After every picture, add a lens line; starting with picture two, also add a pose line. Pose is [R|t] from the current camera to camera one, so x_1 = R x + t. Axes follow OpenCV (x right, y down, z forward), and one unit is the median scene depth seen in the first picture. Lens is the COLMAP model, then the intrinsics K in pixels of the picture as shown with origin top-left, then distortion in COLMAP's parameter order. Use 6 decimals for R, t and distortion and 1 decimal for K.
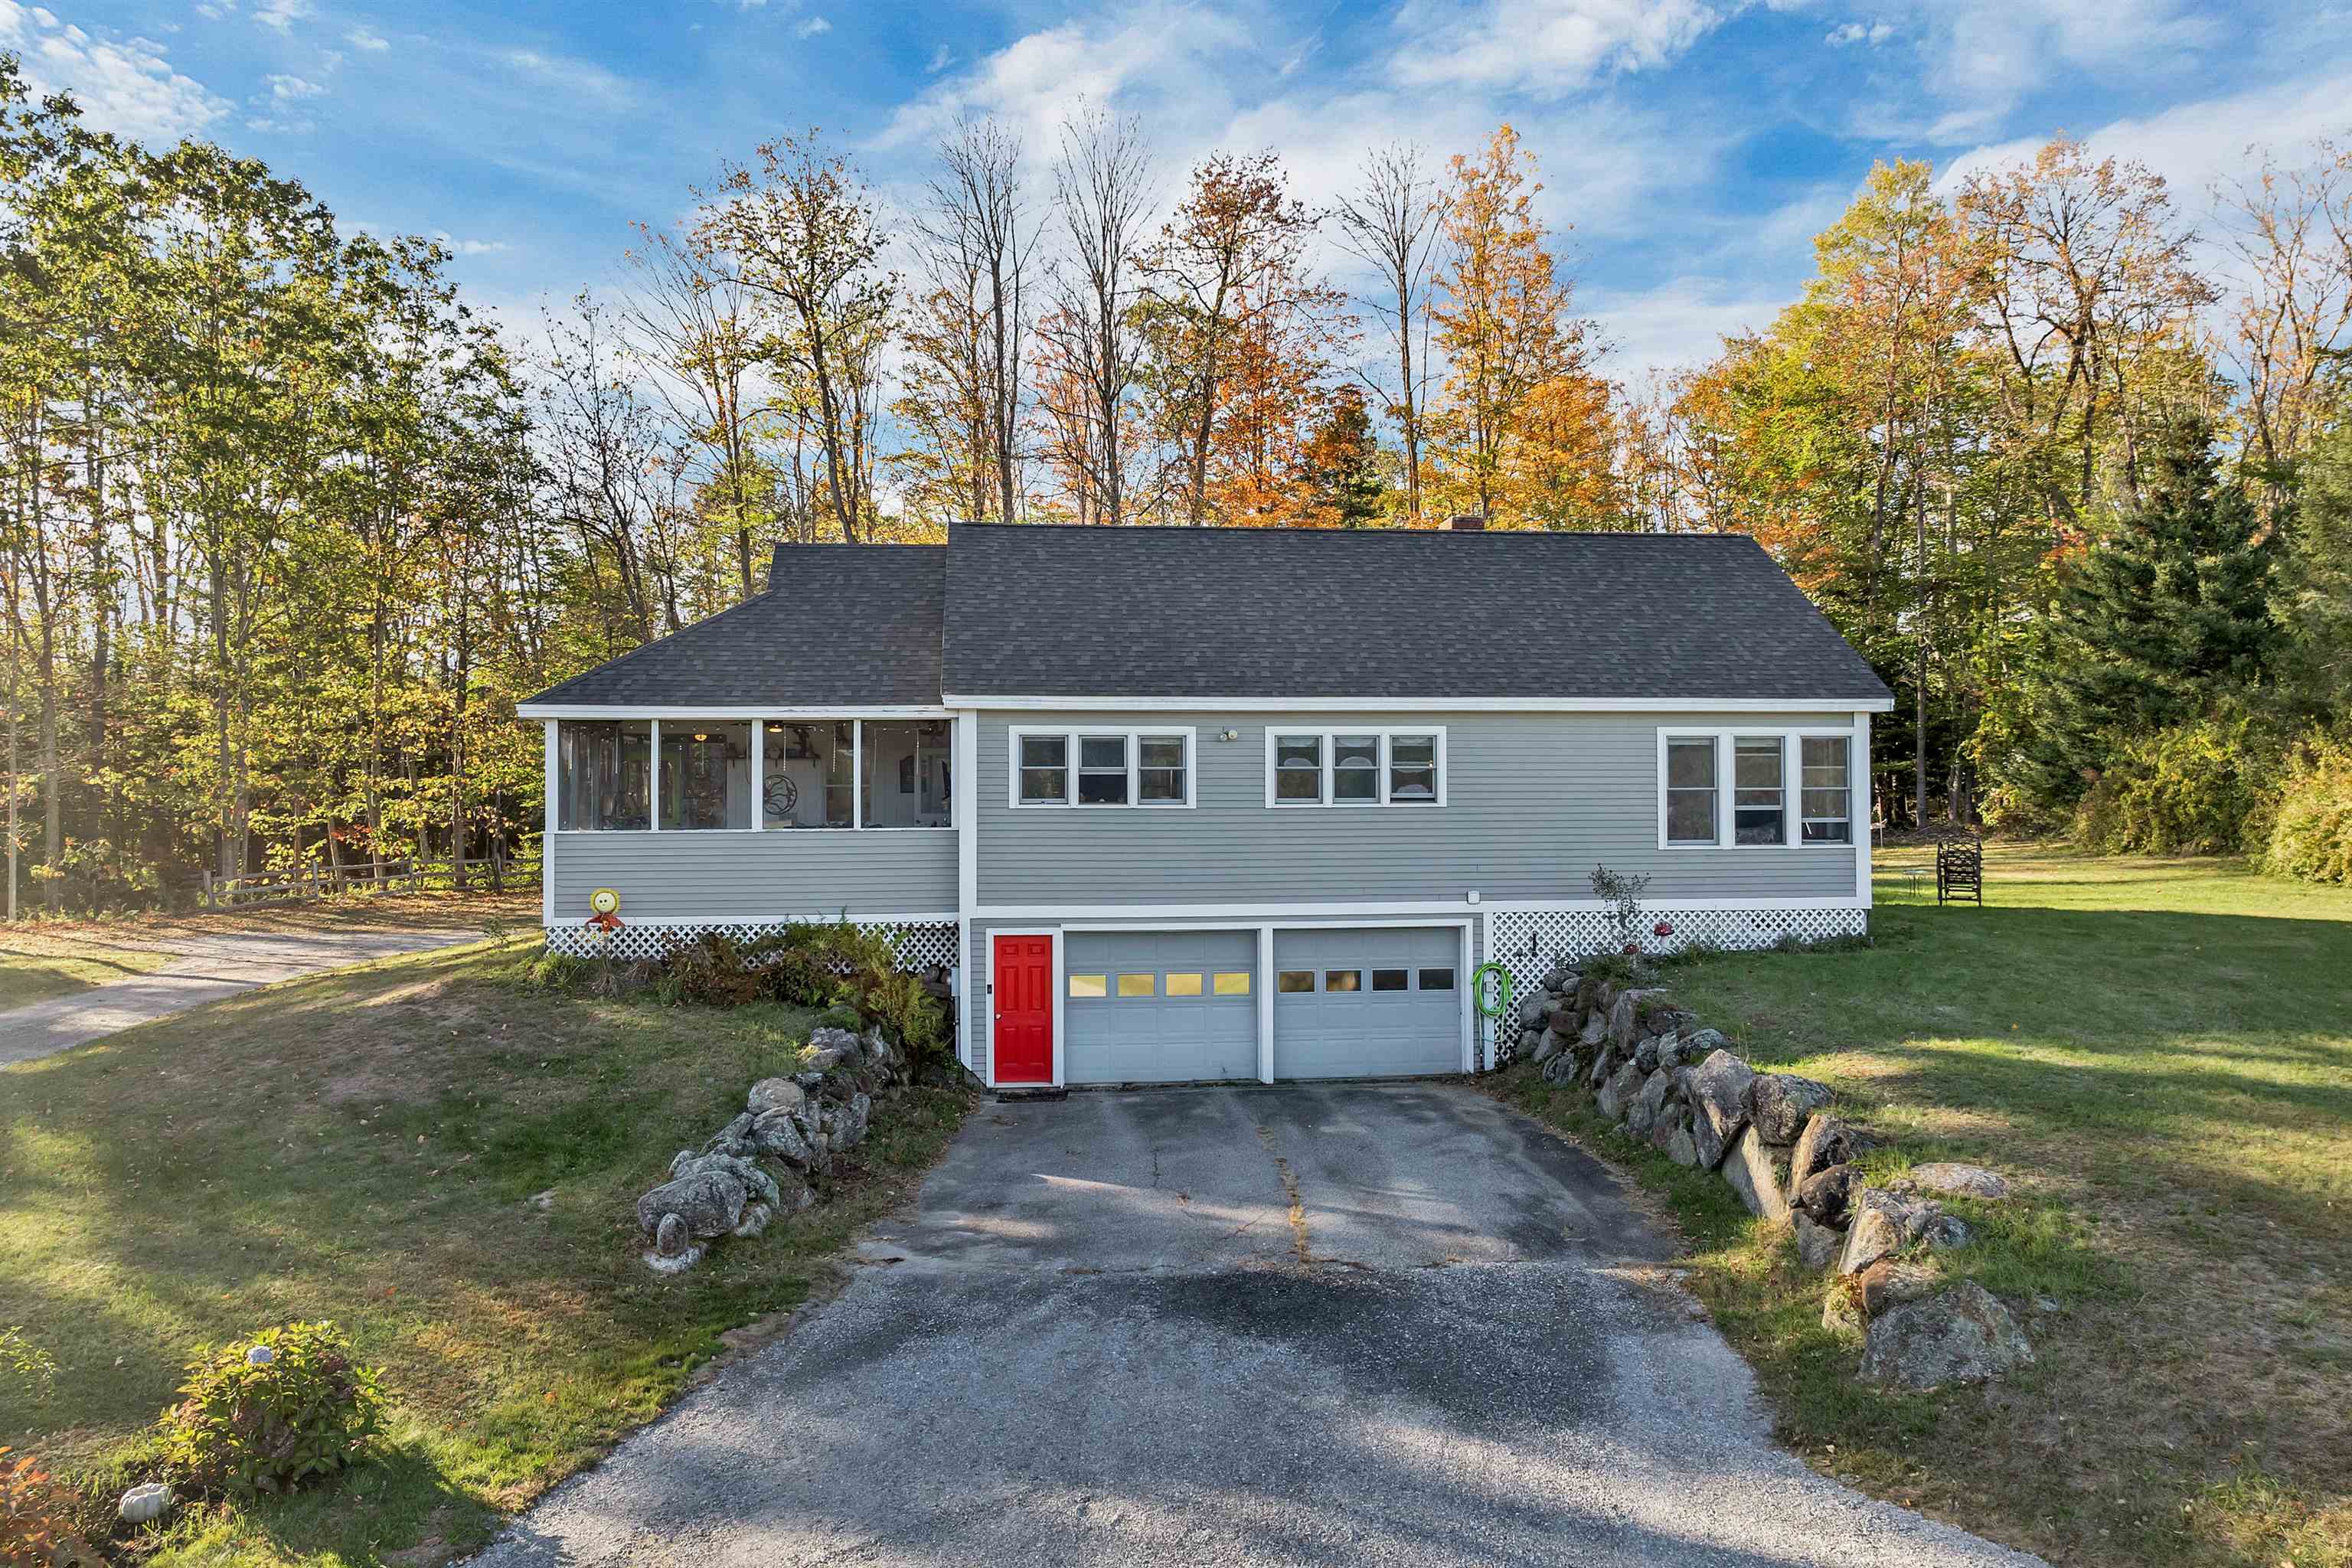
lens RADIAL K [[1709.4, 0, 1181.0], [0, 1709.4, 780.4], [0, 0, 1]] dist [-0.034031, 0.002214]
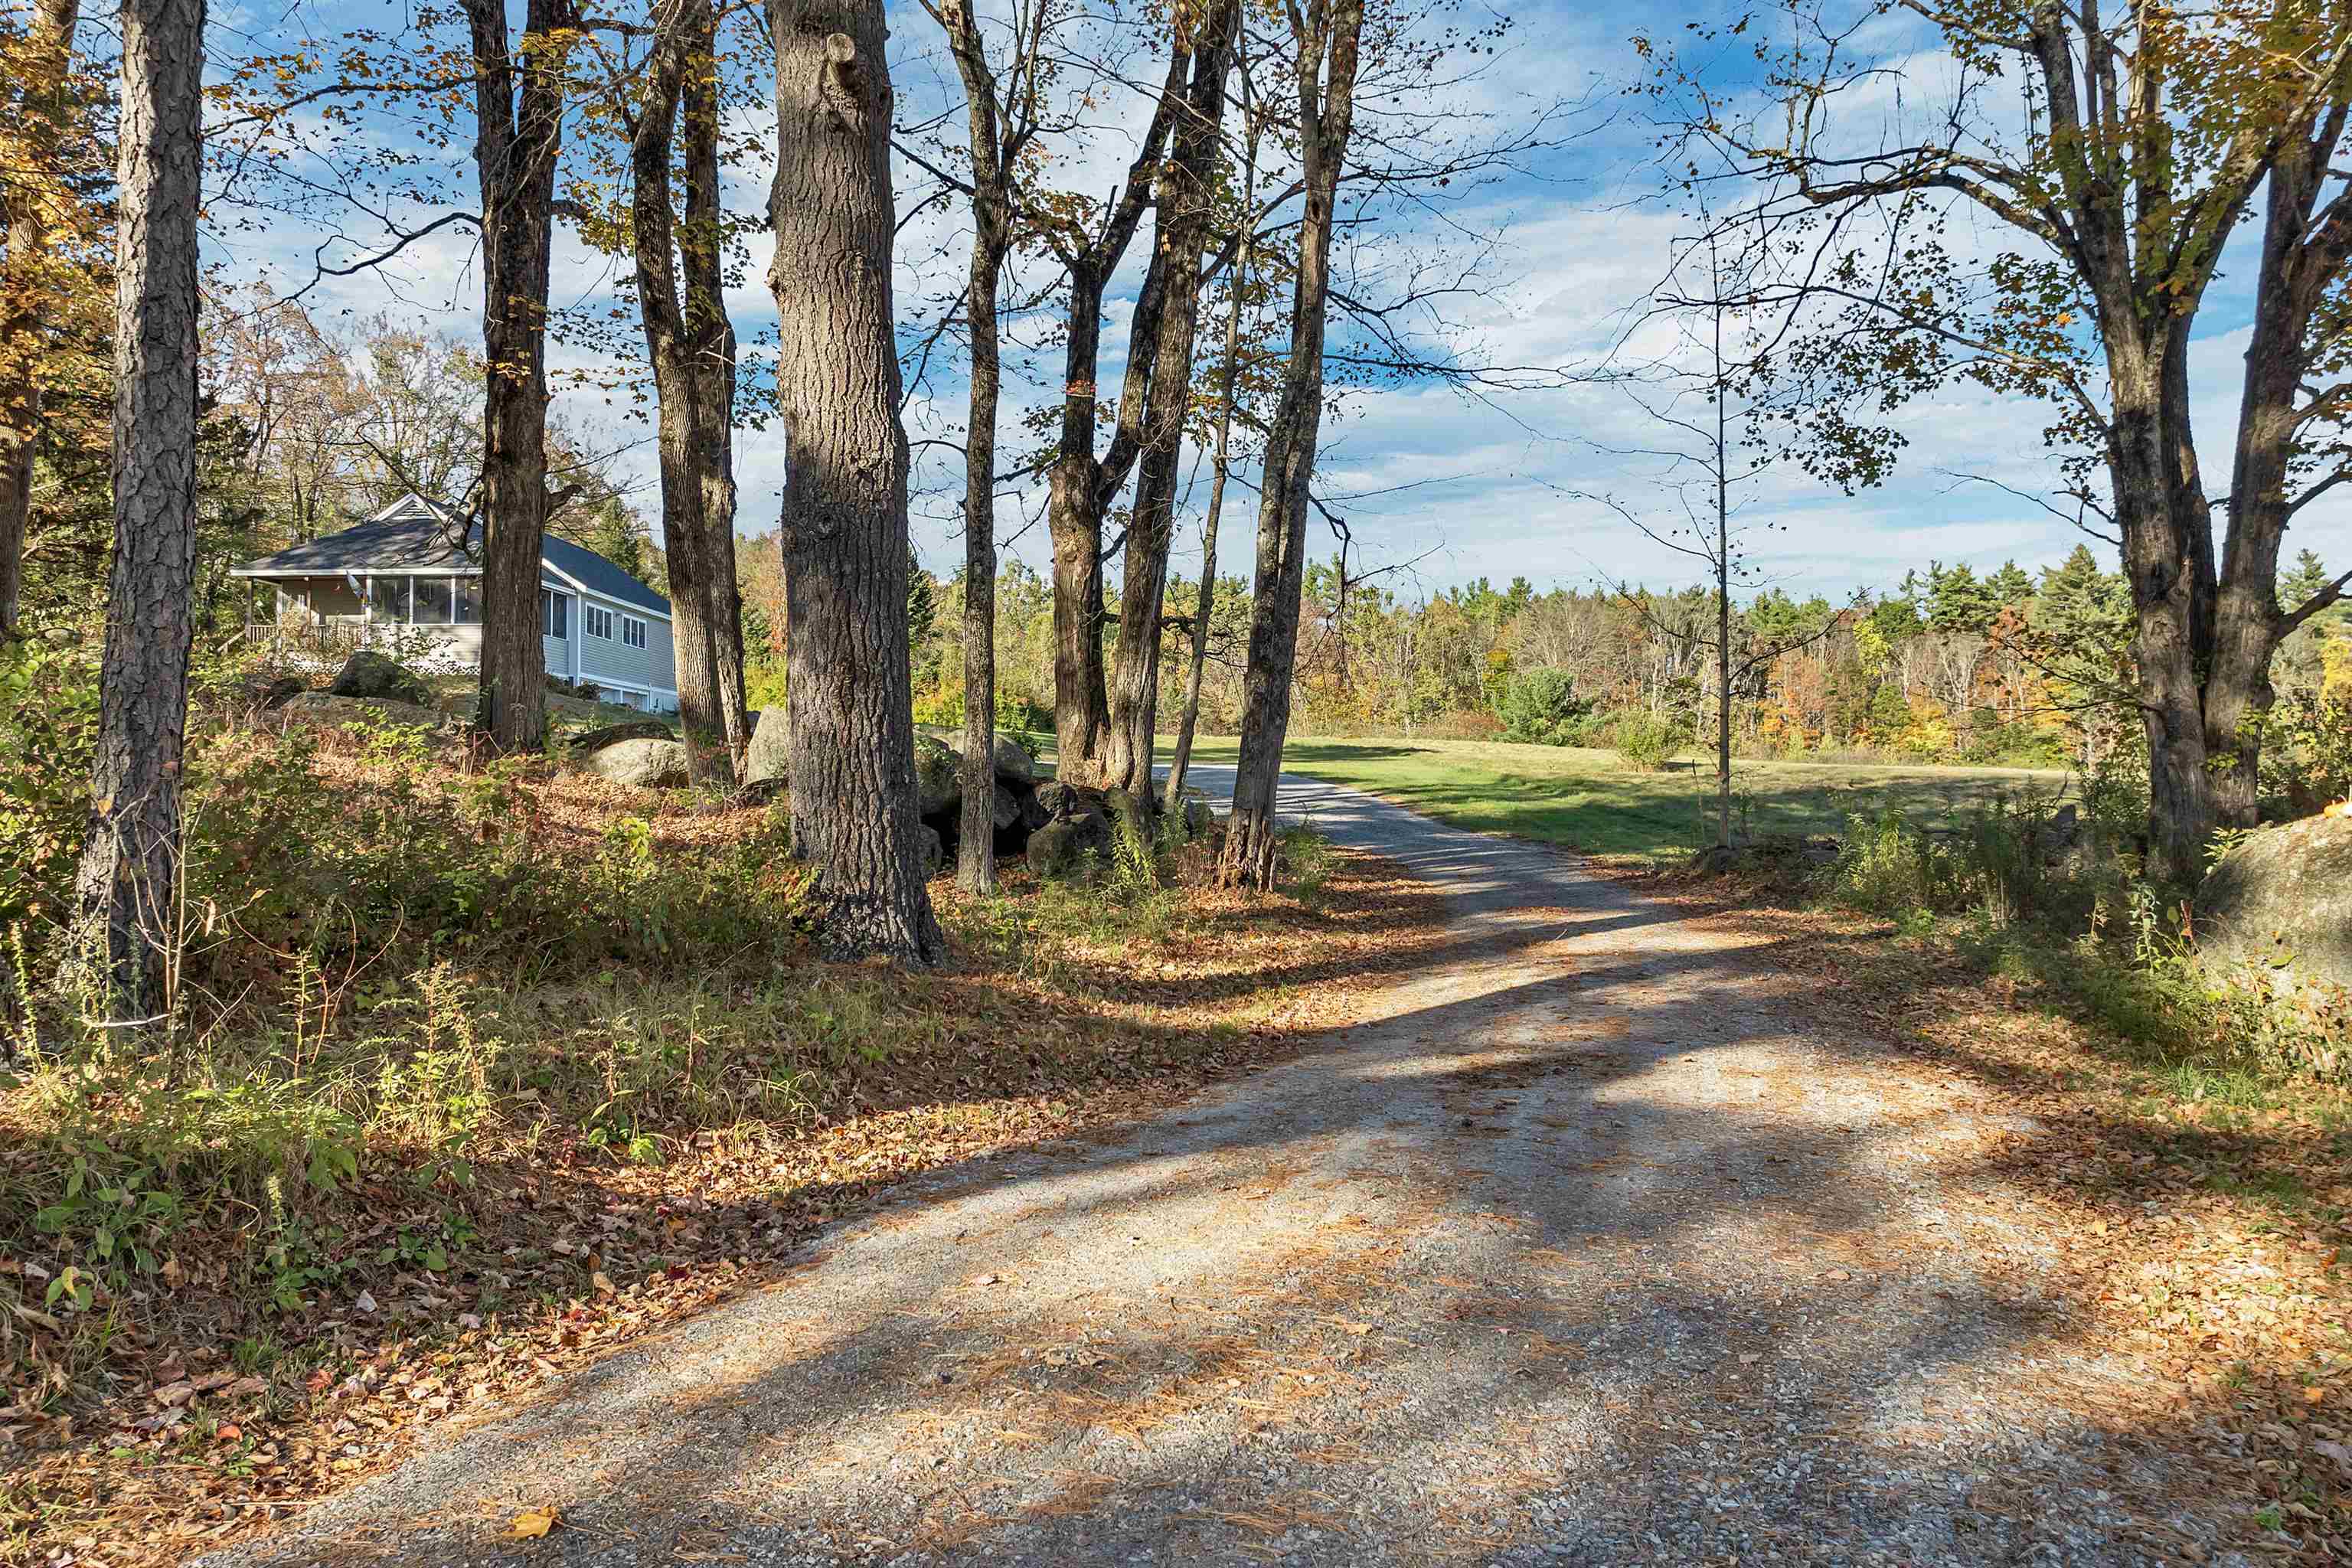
lens RADIAL K [[1709.4, 0, 1181.0], [0, 1709.4, 780.4], [0, 0, 1]] dist [-0.034031, 0.002214]
pose [[0.138776, 0.014352, 0.990220, -2.400830], [-0.009892, 0.999865, -0.013105, 0.249467], [-0.990274, -0.007977, 0.138899, -0.209209]]
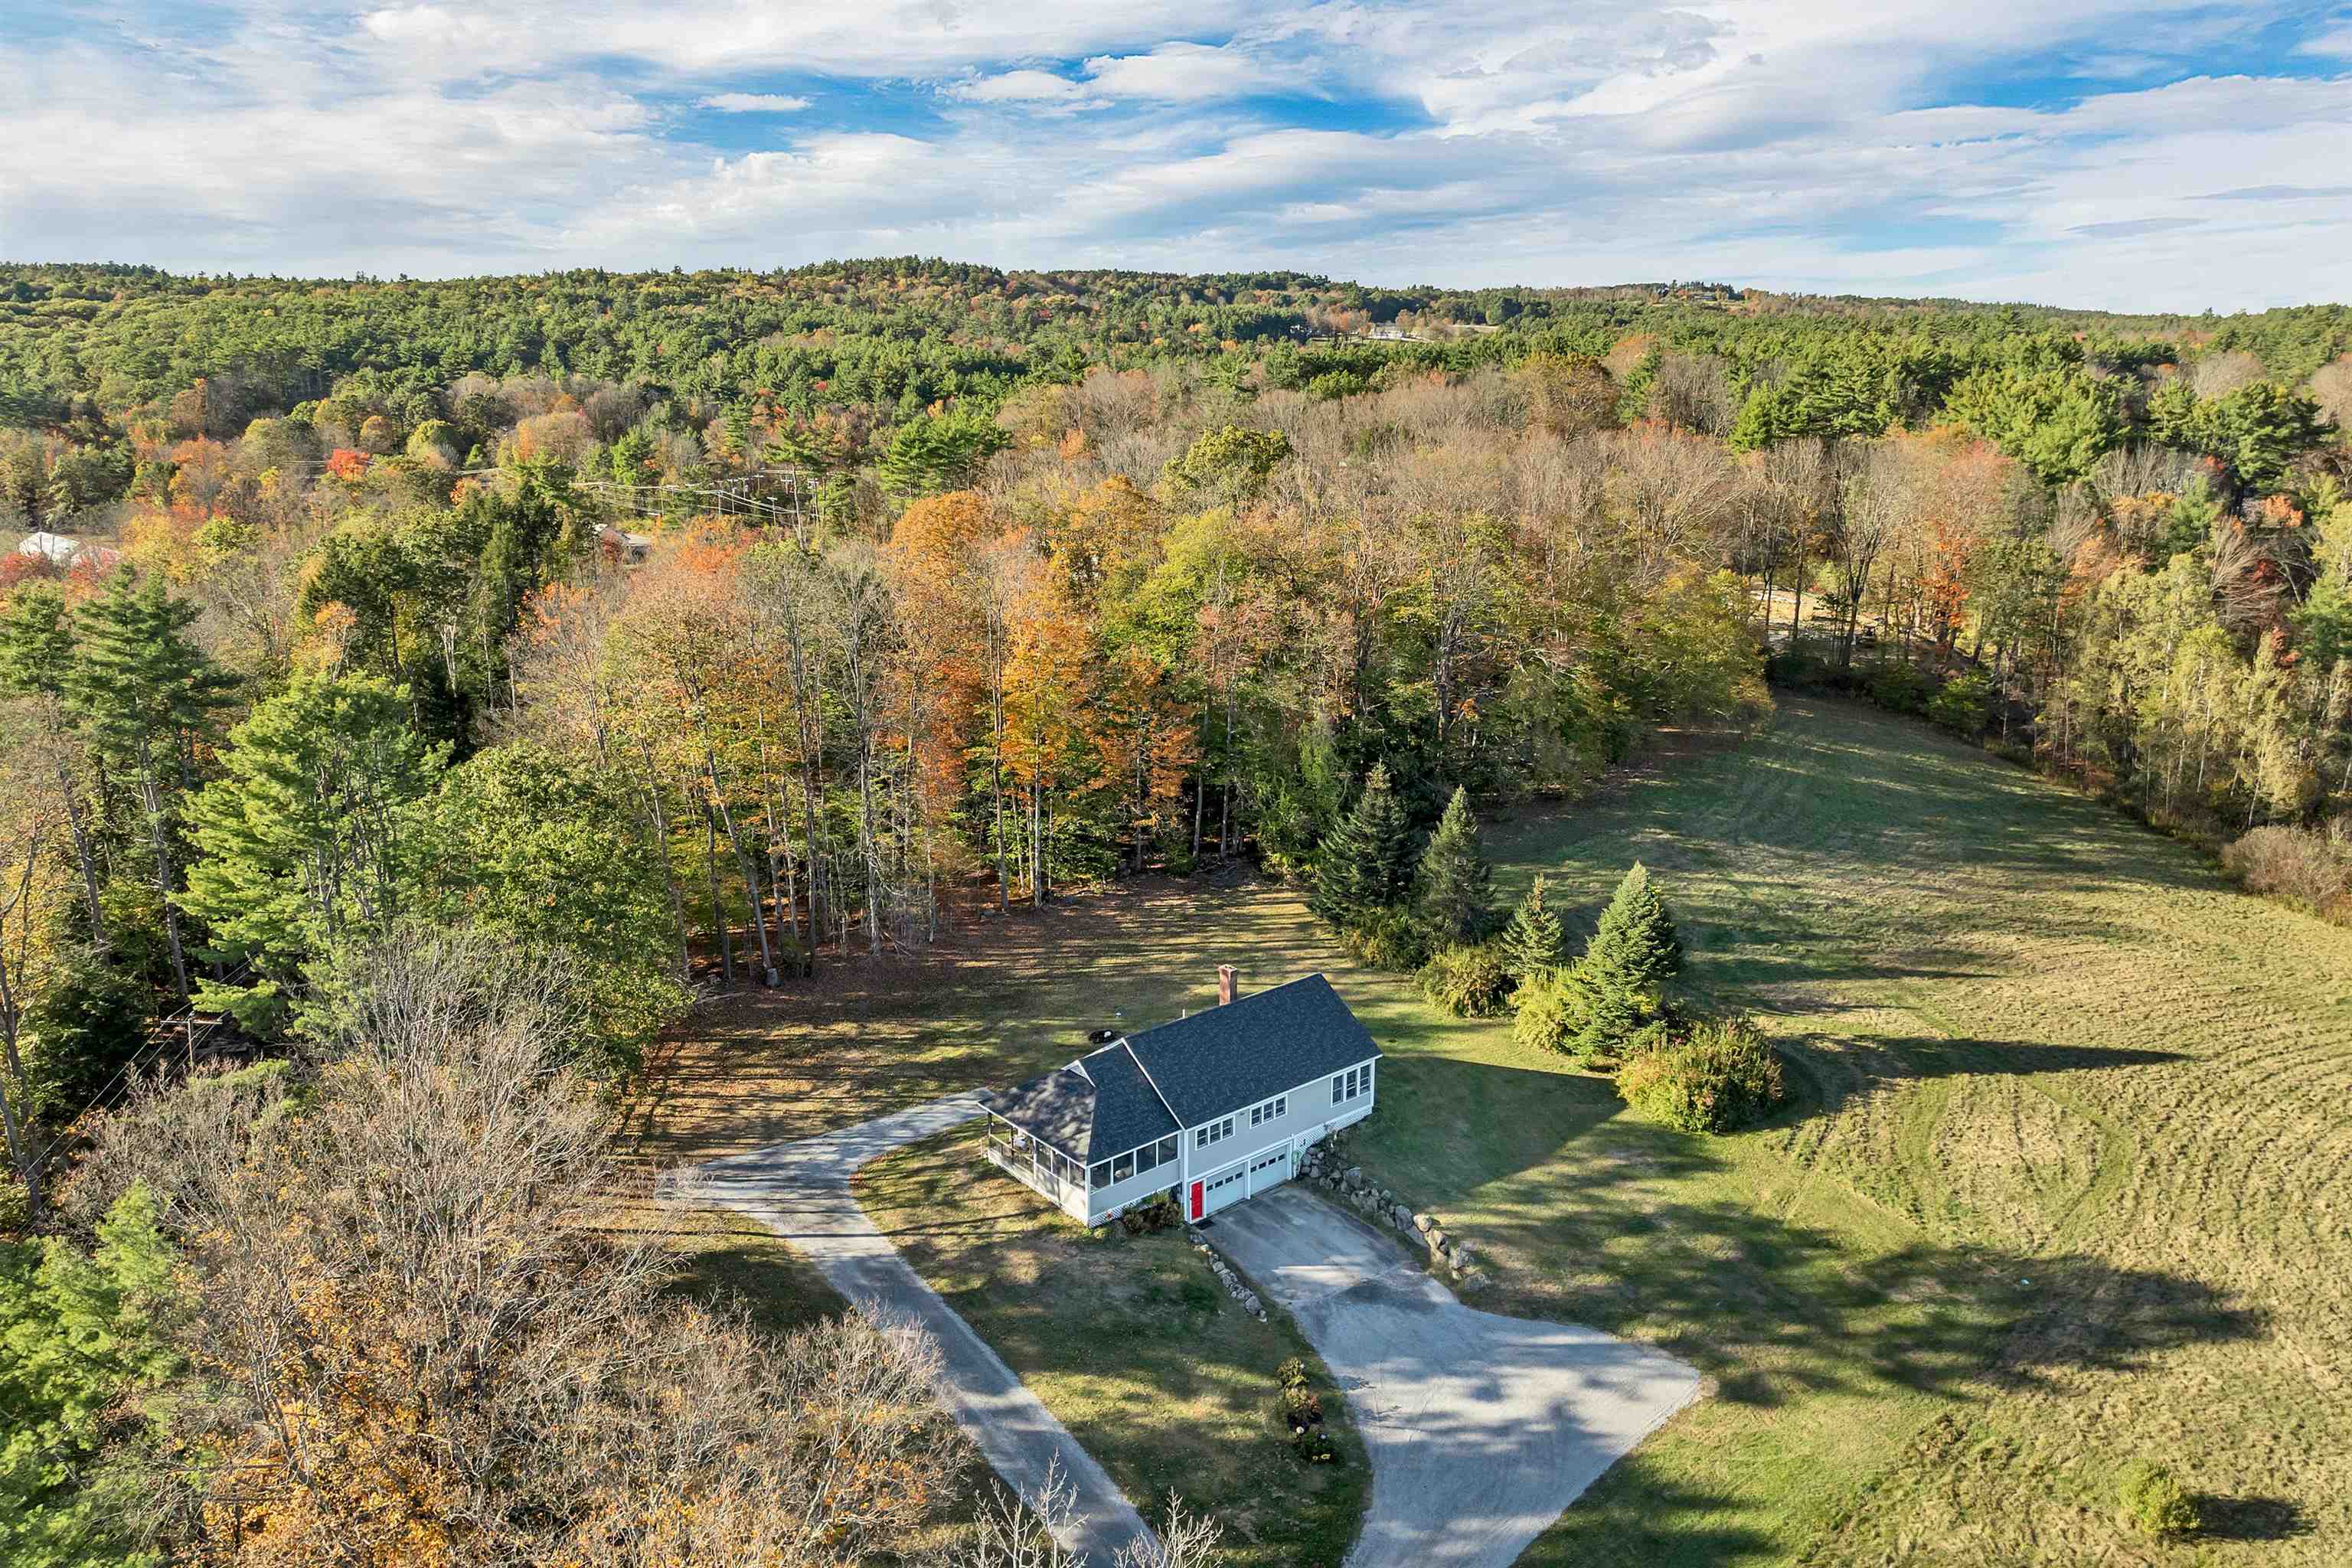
lens RADIAL K [[1709.4, 0, 1181.0], [0, 1709.4, 780.4], [0, 0, 1]] dist [-0.034031, 0.002214]
pose [[0.830950, -0.141833, 0.537965, -1.867508], [-0.006511, 0.964413, 0.264321, -1.613059], [-0.556309, -0.223141, 0.800455, -1.592643]]
